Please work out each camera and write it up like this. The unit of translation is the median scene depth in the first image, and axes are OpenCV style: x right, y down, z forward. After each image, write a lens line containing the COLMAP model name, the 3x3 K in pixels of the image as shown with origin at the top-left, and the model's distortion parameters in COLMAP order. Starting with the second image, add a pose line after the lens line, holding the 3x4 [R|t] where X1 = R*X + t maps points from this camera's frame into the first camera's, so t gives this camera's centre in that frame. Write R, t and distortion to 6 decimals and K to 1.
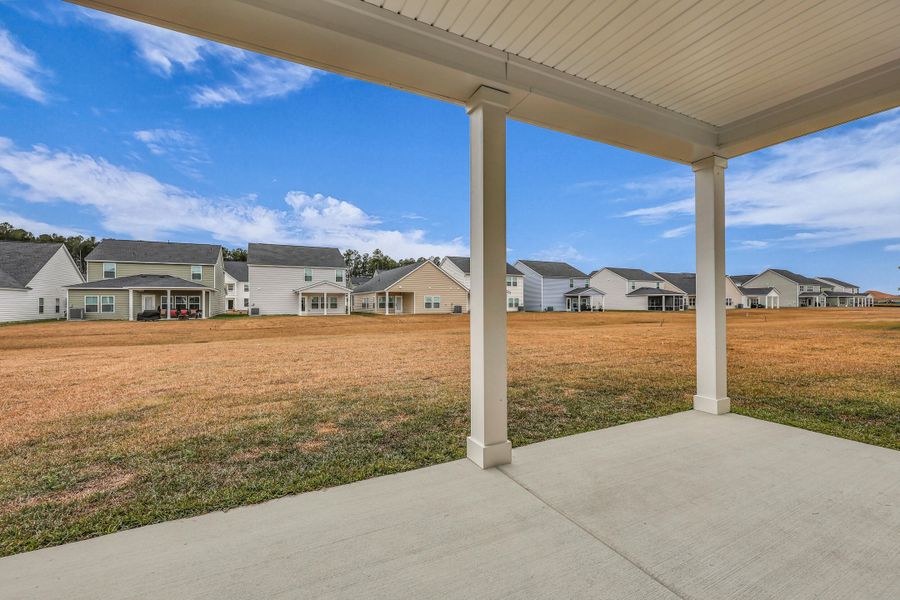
lens RADIAL K [[379.0, 0, 450.6], [0, 379.0, 301.0], [0, 0, 1]] dist [0.003921, 0.000629]
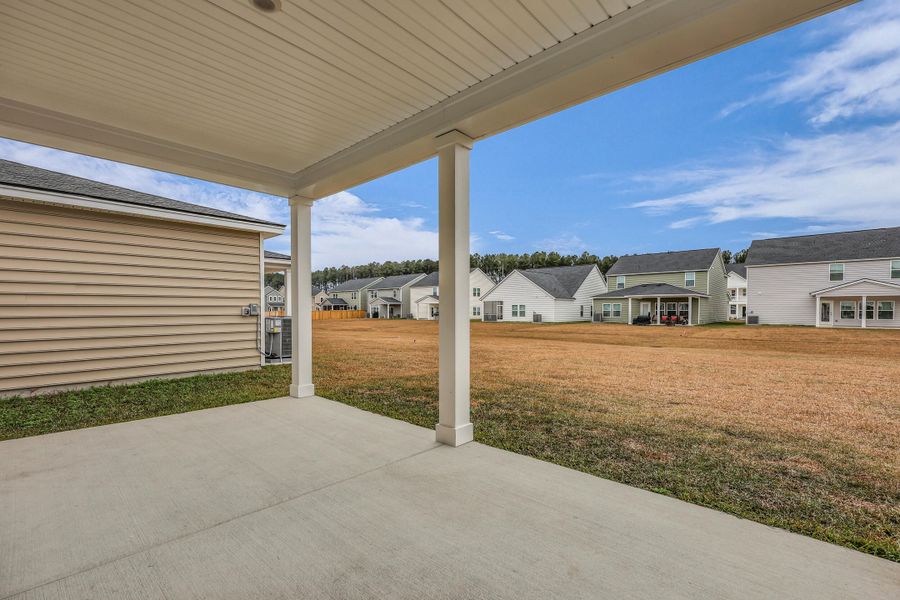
lens RADIAL K [[399.8, 0, 451.8], [0, 399.8, 314.4], [0, 0, 1]] dist [-0.000130, 0.000032]
pose [[0.360742, 0.015431, -0.932538, 0.098084], [0.000718, 0.999858, 0.016822, -0.000268], [0.932665, -0.006738, 0.360680, 0.041218]]
